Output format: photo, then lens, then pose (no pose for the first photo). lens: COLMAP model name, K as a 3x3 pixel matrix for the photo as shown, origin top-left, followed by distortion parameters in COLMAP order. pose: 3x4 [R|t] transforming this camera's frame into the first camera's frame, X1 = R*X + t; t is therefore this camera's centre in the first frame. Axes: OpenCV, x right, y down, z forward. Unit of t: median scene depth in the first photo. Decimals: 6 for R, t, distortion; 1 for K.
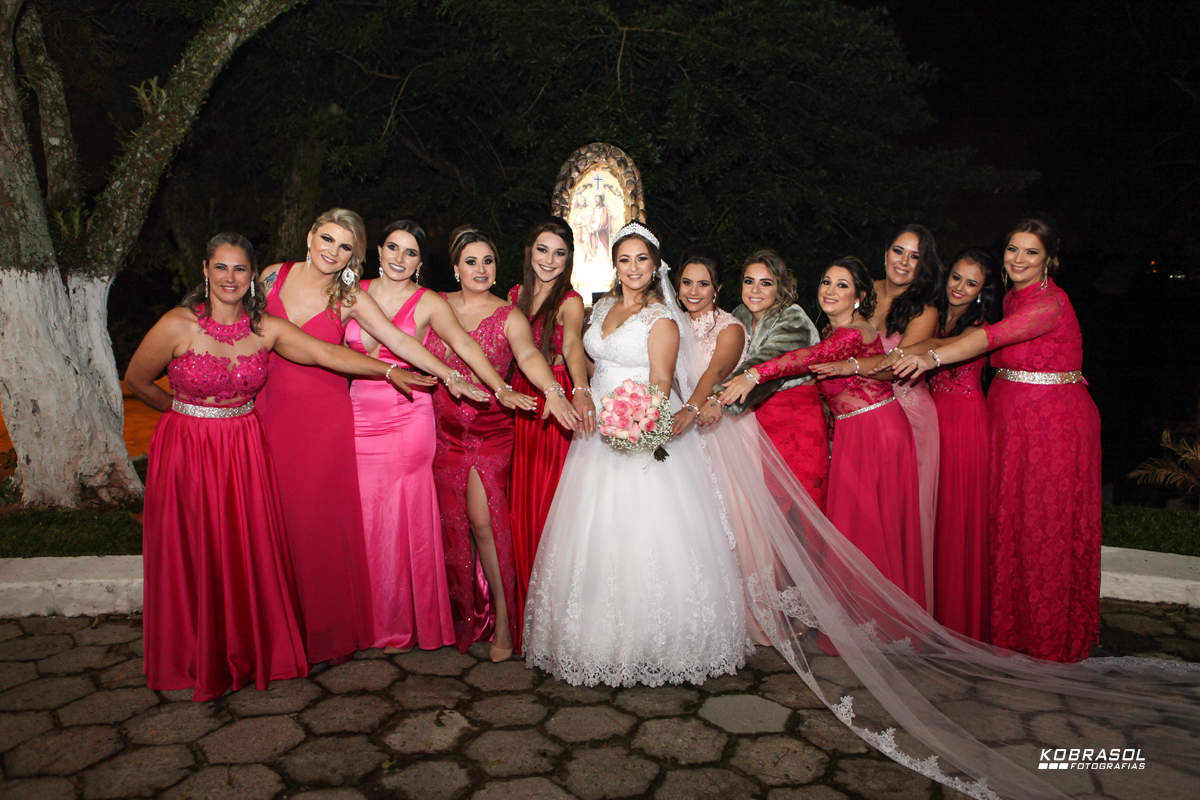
lens RADIAL K [[847.3, 0, 603.5], [0, 847.3, 400.7], [0, 0, 1]] dist [-0.090613, 0.067104]
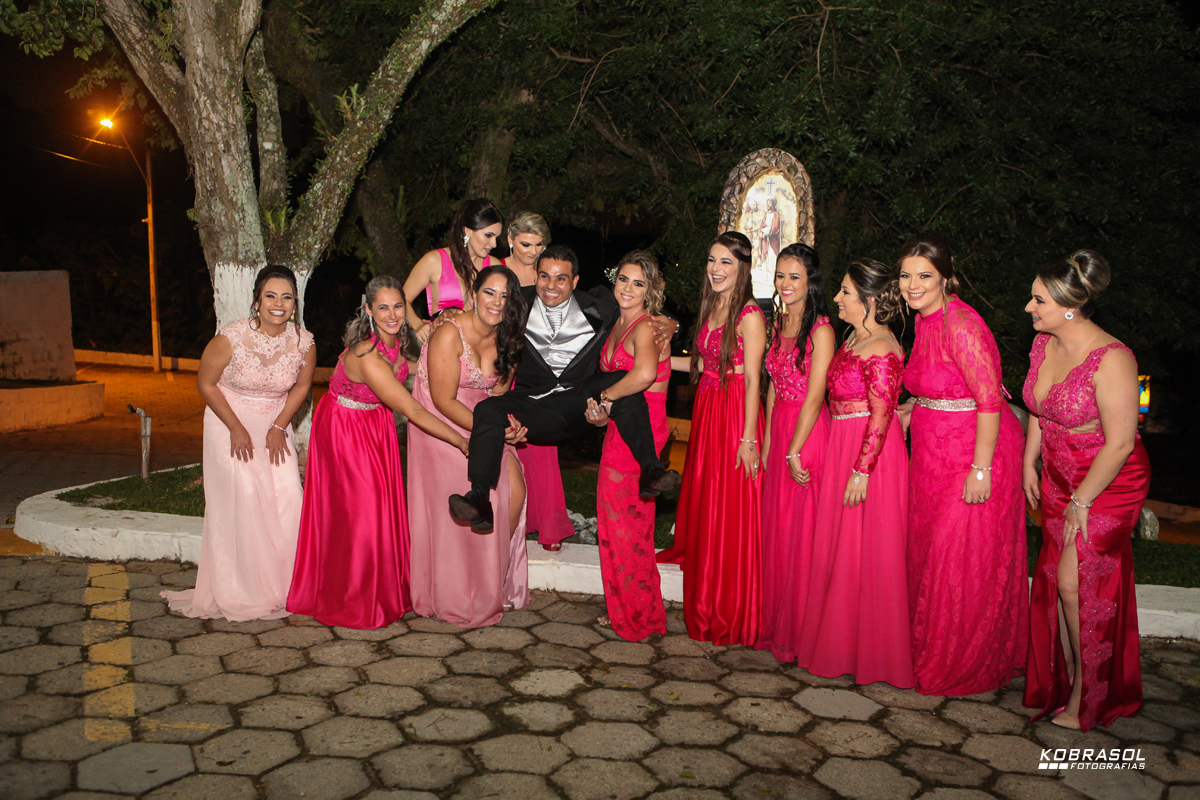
lens RADIAL K [[1048.5, 0, 605.6], [0, 1048.5, 399.4], [0, 0, 1]] dist [-0.086414, 0.110206]
pose [[0.970463, 0.048941, -0.236234, 0.111430], [-0.051589, 0.998656, -0.005037, 0.004847], [0.235670, 0.017075, 0.971683, -0.230303]]
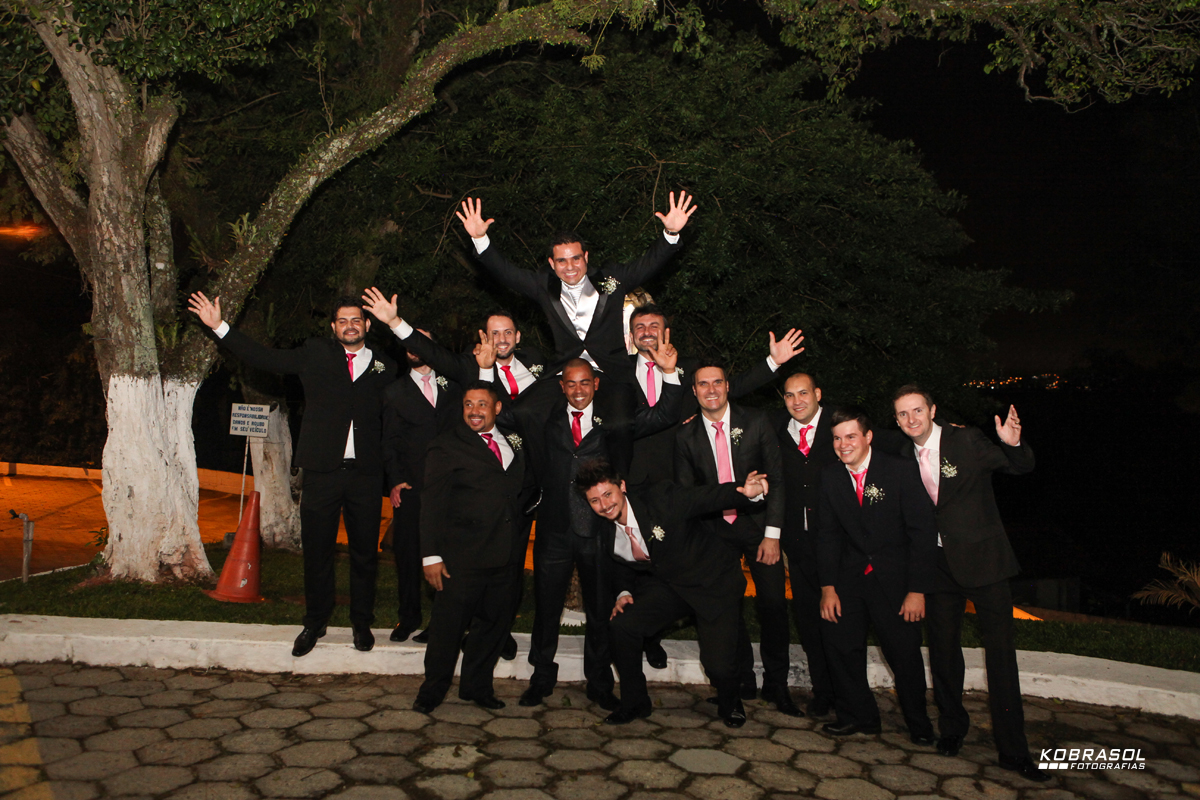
lens RADIAL K [[969.2, 0, 607.8], [0, 969.2, 395.6], [0, 0, 1]] dist [-0.087205, 0.088148]
pose [[0.997731, 0.027948, -0.061246, 0.060162], [-0.035087, 0.992302, -0.118764, 0.007917], [0.057455, 0.120644, 0.991032, -0.296883]]
